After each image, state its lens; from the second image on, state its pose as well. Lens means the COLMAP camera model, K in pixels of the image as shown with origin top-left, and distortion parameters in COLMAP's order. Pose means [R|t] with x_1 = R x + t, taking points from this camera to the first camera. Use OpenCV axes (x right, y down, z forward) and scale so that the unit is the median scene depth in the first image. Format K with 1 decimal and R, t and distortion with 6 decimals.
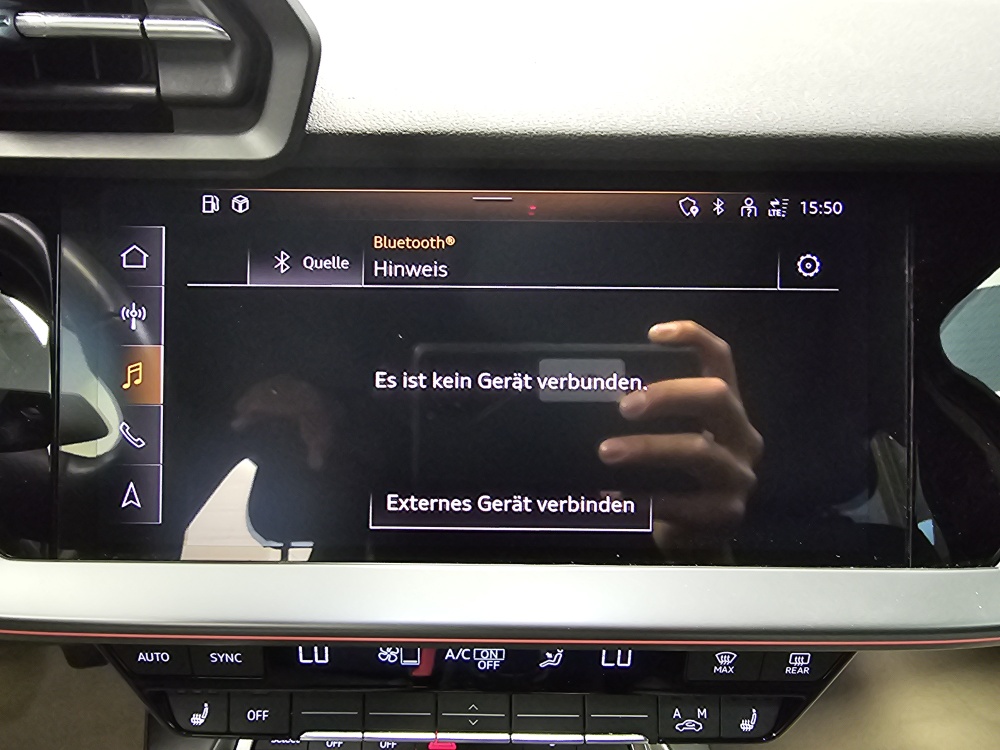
lens RADIAL K [[700.0, 0, 448.8], [0, 700.0, 373.4], [0, 0, 1]] dist [0.001165, 0.001582]
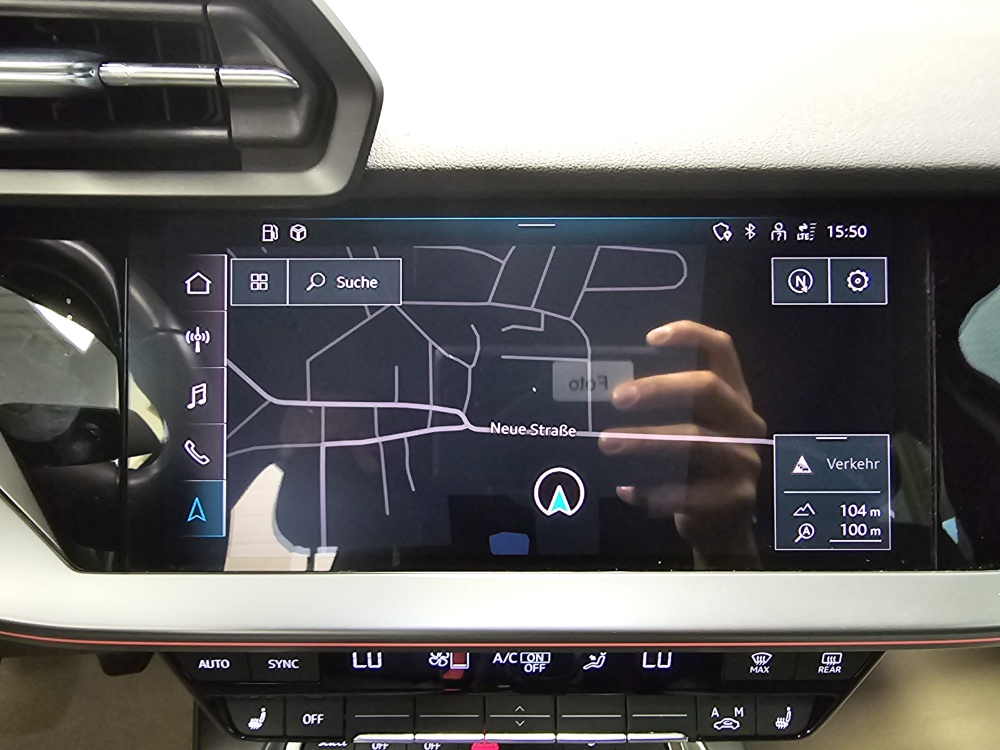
lens RADIAL K [[700.2, 0, 470.9], [0, 700.2, 368.3], [0, 0, 1]] dist [0.000790, 0.002668]
pose [[0.999941, -0.009774, 0.004737, -0.044284], [0.009820, 0.999905, -0.009697, -0.024461], [-0.004642, 0.009743, 0.999942, -0.055700]]
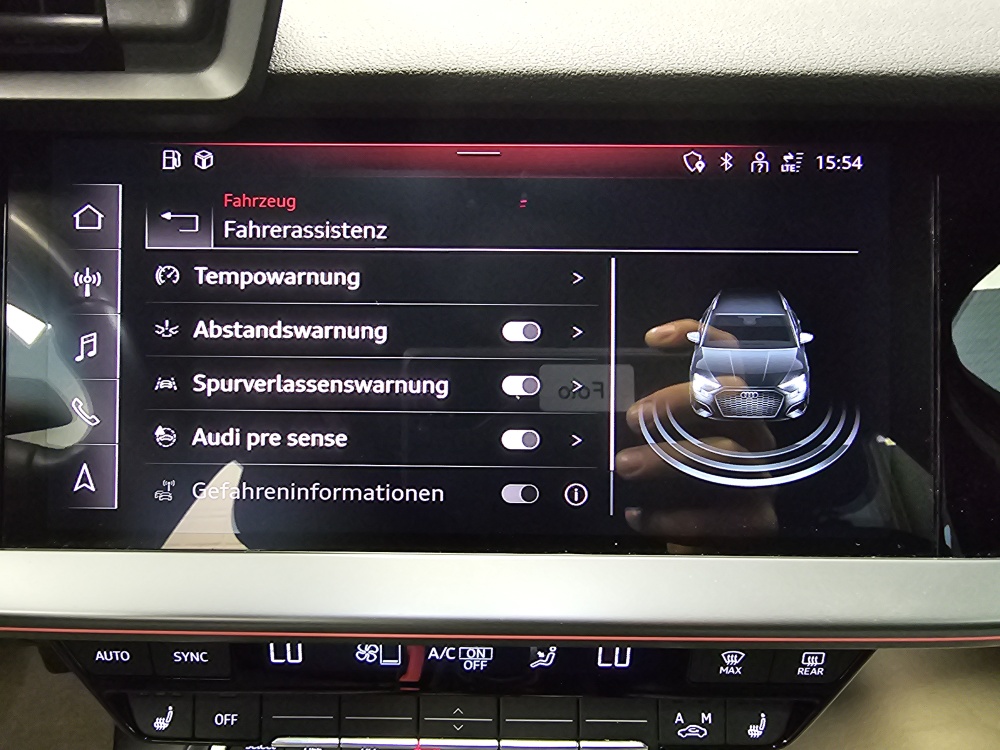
lens RADIAL K [[704.7, 0, 436.4], [0, 704.7, 381.1], [0, 0, 1]] dist [0.001613, -0.000972]
pose [[0.999991, 0.000000, -0.004222, 0.010816], [-0.000008, 0.999998, -0.001835, 0.049541], [0.004222, 0.001835, 0.999989, 0.079189]]
